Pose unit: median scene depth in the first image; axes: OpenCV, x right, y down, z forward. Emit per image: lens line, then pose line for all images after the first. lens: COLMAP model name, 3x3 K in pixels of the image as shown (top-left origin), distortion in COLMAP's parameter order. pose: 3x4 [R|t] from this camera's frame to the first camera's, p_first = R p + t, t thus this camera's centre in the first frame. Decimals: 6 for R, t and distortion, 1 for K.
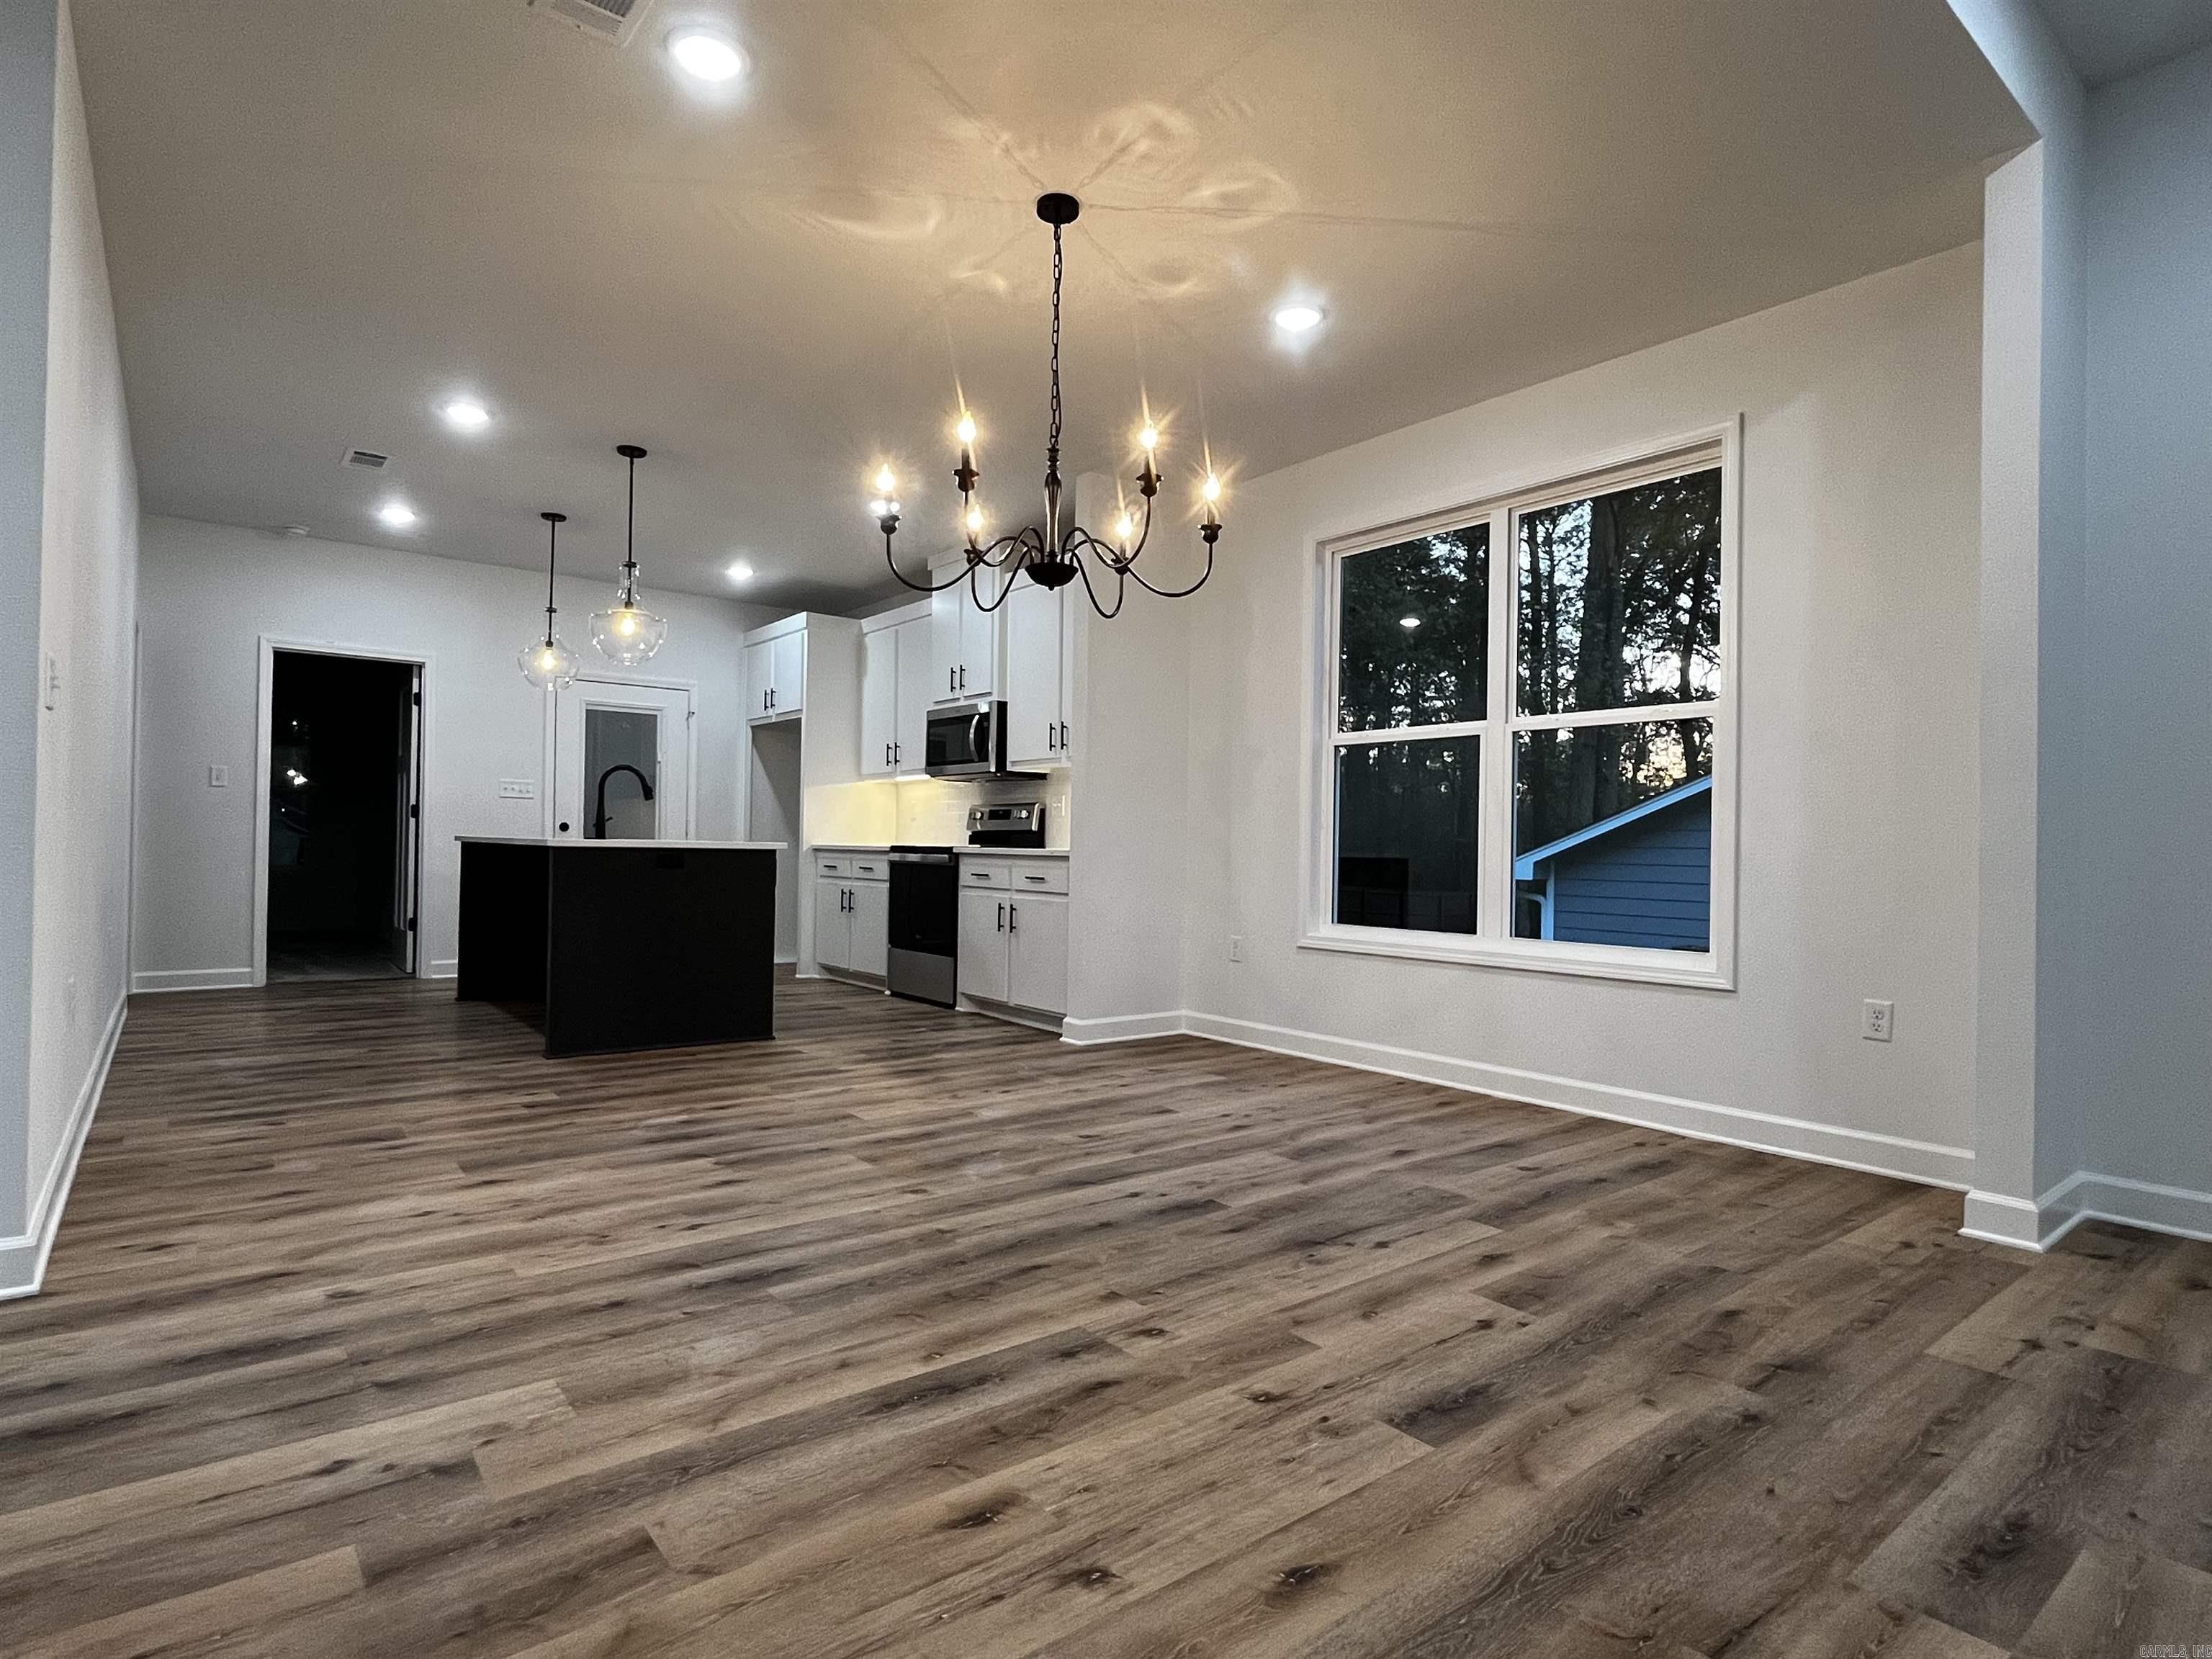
lens RADIAL K [[1151.7, 0, 1103.5], [0, 1151.7, 840.1], [0, 0, 1]] dist [-0.003053, 0.000282]
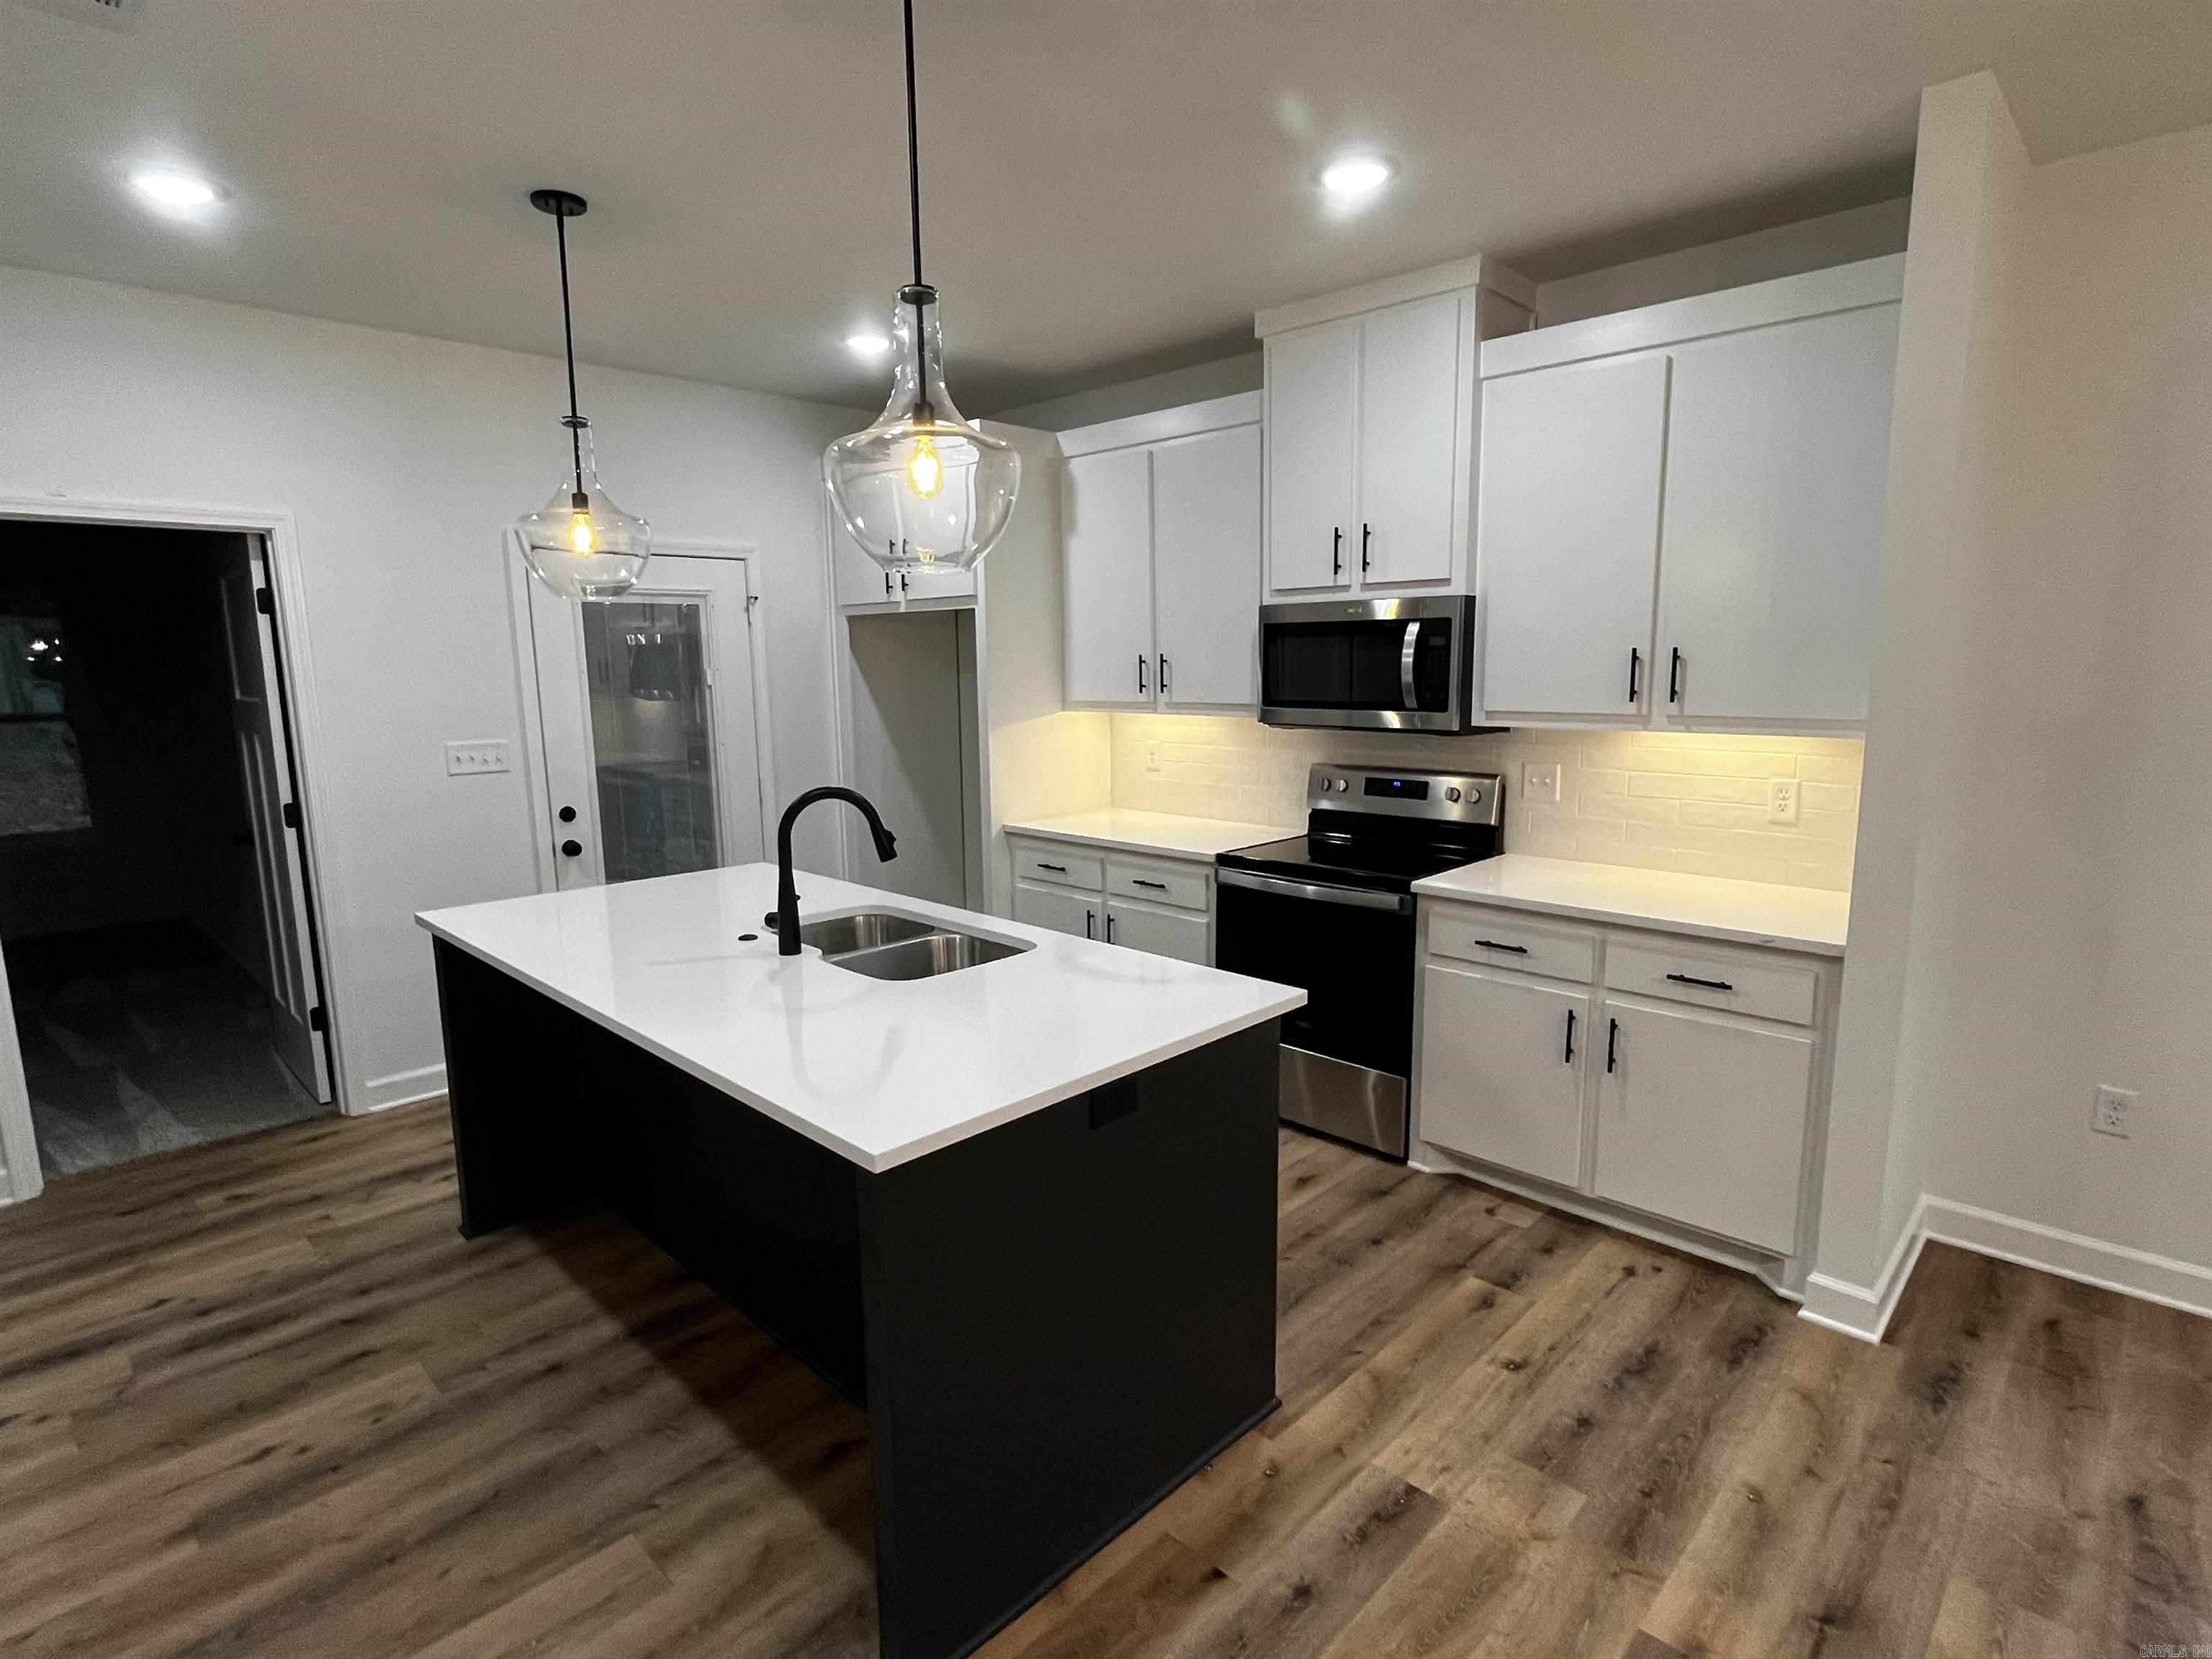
lens RADIAL K [[1151.7, 0, 1102.3], [0, 1151.7, 828.8], [0, 0, 1]] dist [-0.003053, 0.000282]
pose [[0.992040, -0.049273, 0.115885, -0.433077], [0.030443, 0.986813, 0.158974, -0.139552], [-0.122190, -0.154181, 0.980458, 0.648952]]
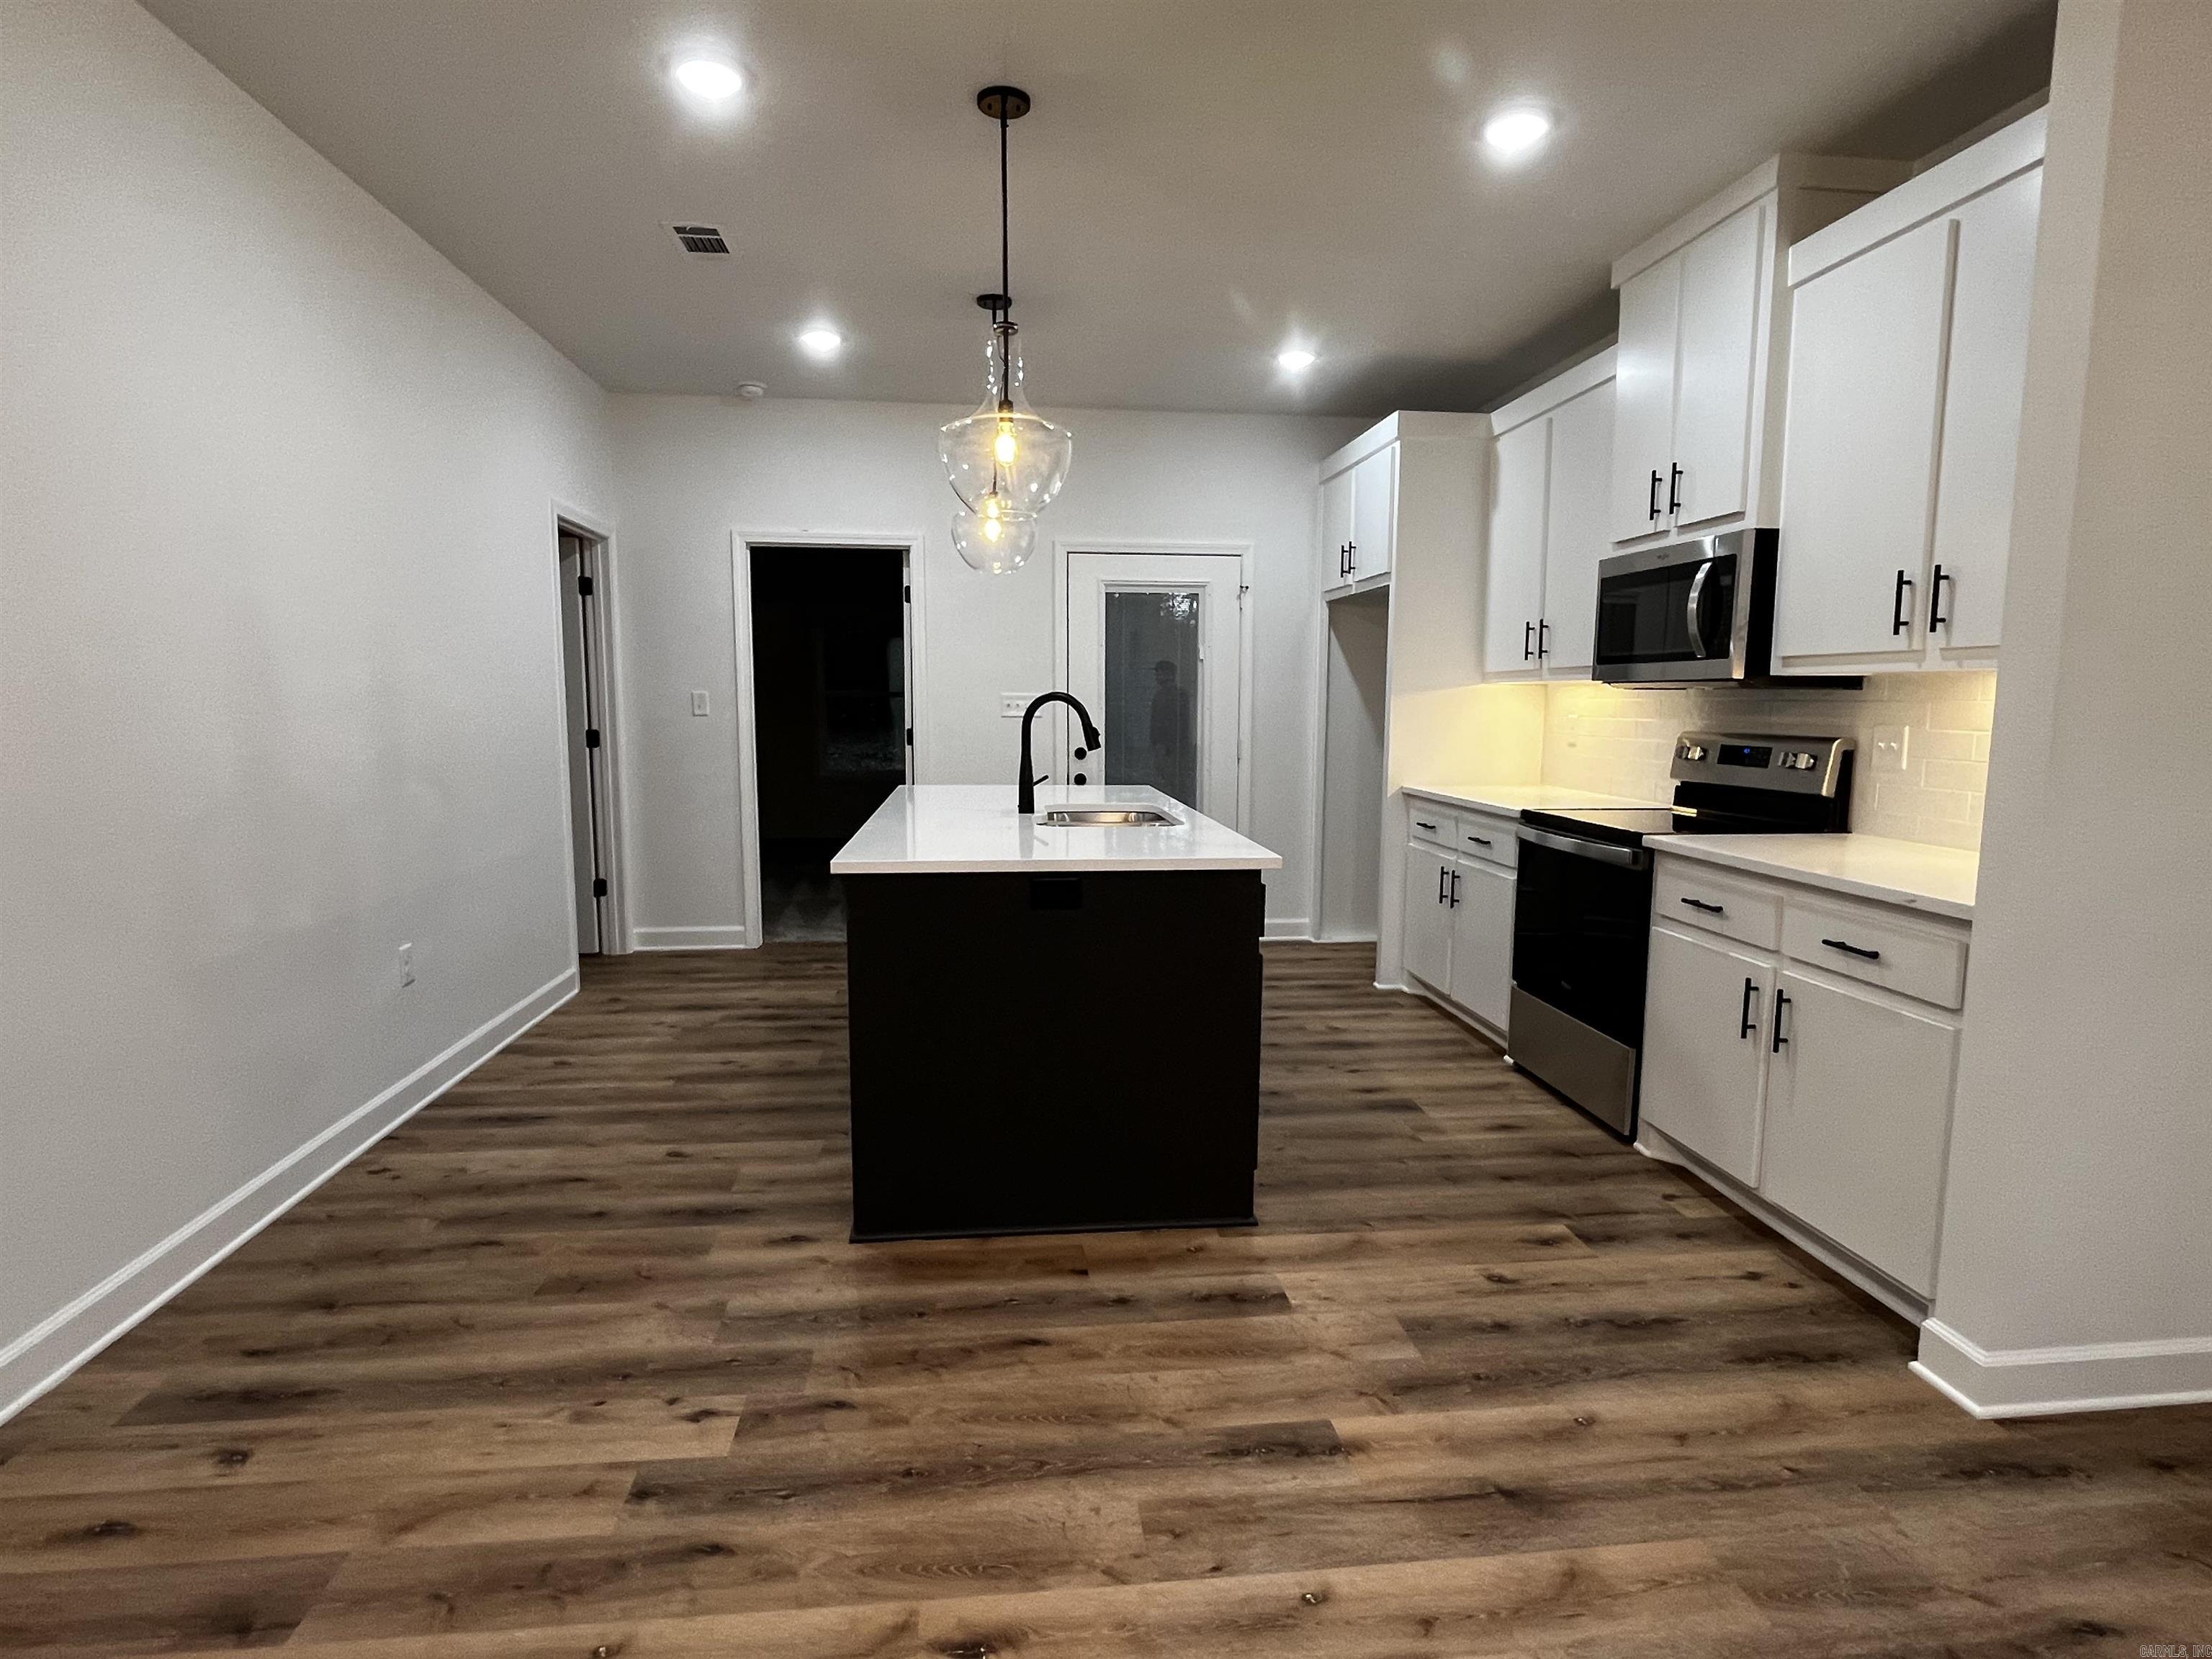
lens RADIAL K [[1151.7, 0, 1104.5], [0, 1151.7, 838.2], [0, 0, 1]] dist [-0.003053, 0.000282]
pose [[0.845604, 0.051475, -0.531322, -0.081032], [0.013147, 0.993030, 0.117129, -0.070968], [0.533648, -0.106030, 0.839034, 0.589287]]
